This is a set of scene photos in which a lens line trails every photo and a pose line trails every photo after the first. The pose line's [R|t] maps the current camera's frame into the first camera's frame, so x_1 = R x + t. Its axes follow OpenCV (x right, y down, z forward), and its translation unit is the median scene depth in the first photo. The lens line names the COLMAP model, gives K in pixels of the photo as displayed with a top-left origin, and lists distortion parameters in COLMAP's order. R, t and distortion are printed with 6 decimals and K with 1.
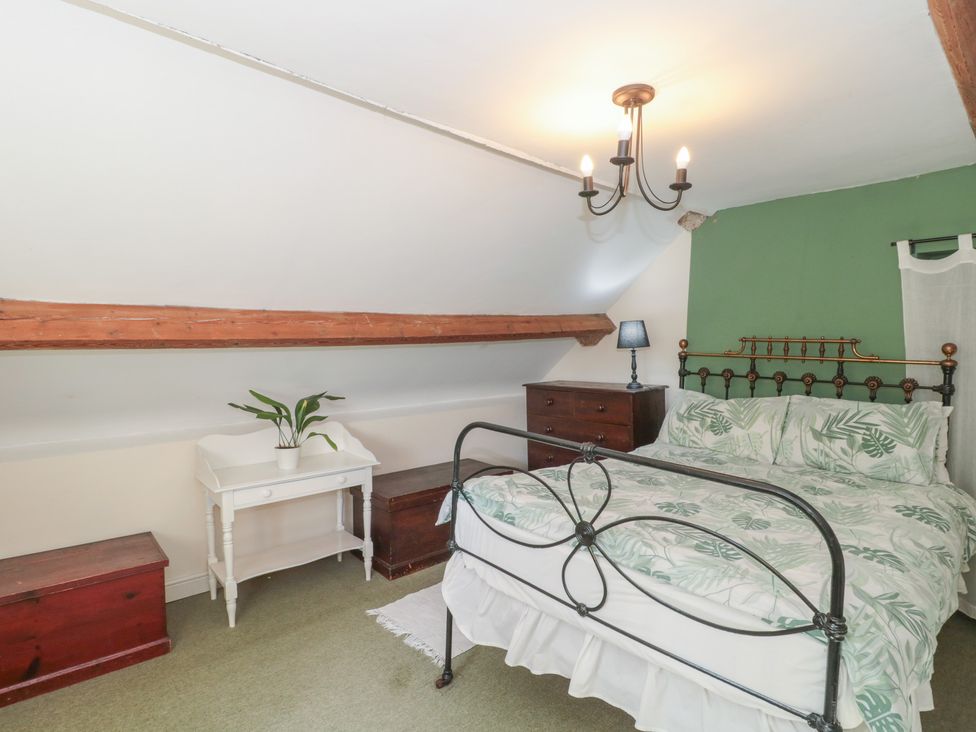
lens RADIAL K [[513.5, 0, 486.1], [0, 513.5, 362.3], [0, 0, 1]] dist [0.002187, -0.014234]
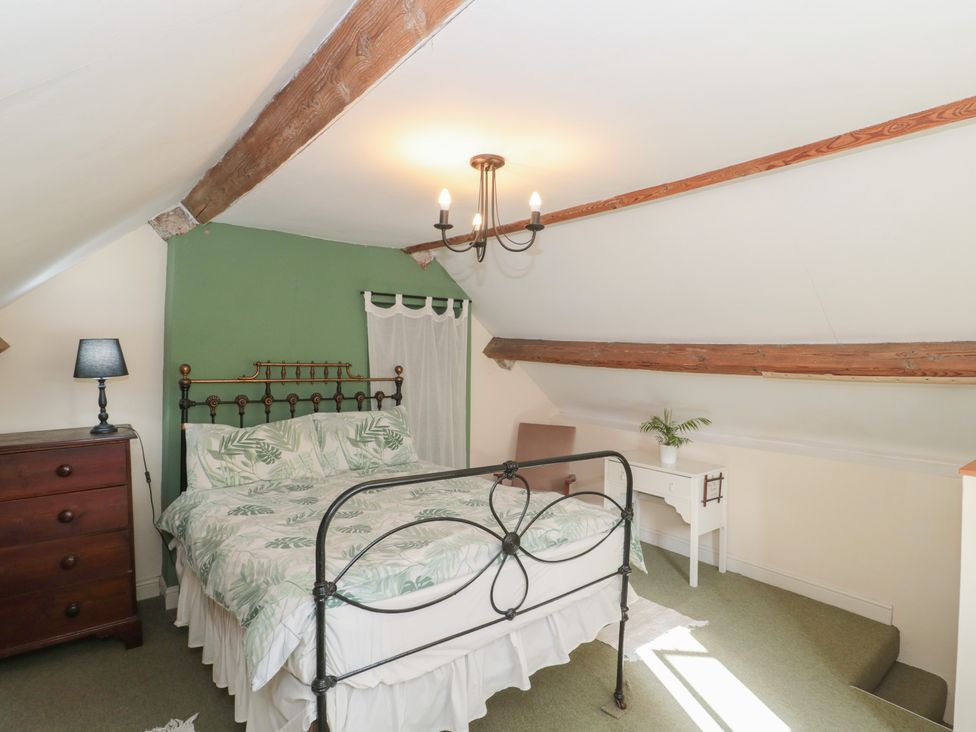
lens RADIAL K [[531.2, 0, 488.0], [0, 531.2, 366.0], [0, 0, 1]] dist [0.008041, -0.014667]
pose [[0.060060, -0.013754, 0.998100, -0.535001], [0.042017, 0.999054, 0.011238, -0.036481], [-0.997310, 0.041263, 0.060581, 0.541360]]
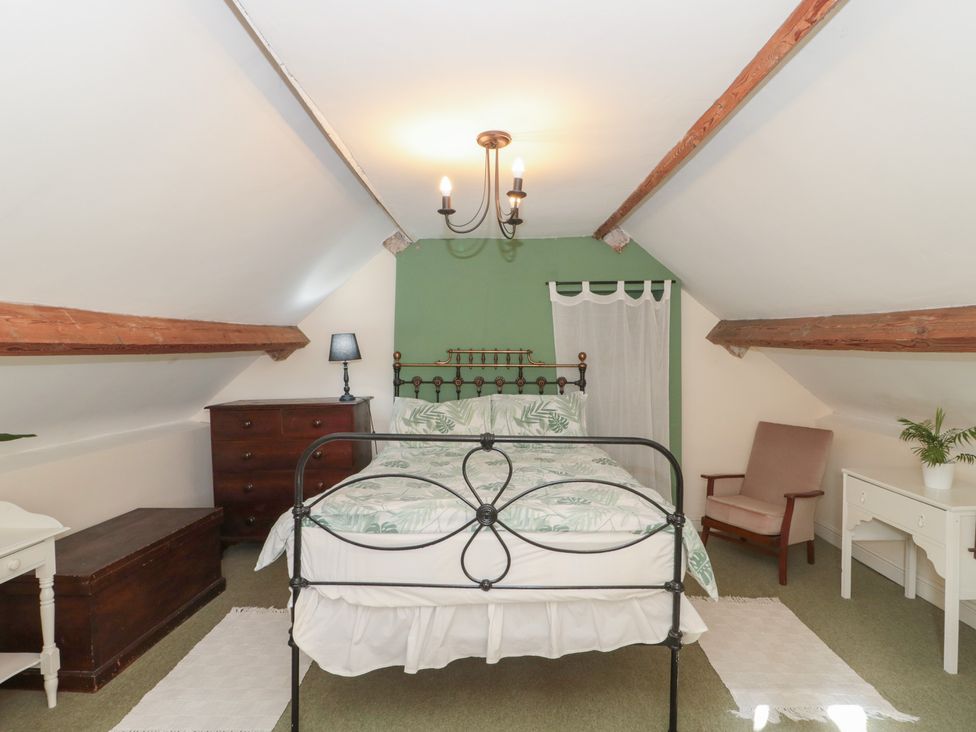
lens RADIAL K [[531.2, 0, 488.0], [0, 531.2, 366.0], [0, 0, 1]] dist [0.008041, -0.014667]
pose [[0.684593, -0.014929, 0.728773, -0.362296], [0.040929, 0.999000, -0.017982, 0.016630], [-0.727775, 0.042138, 0.684520, 0.106715]]
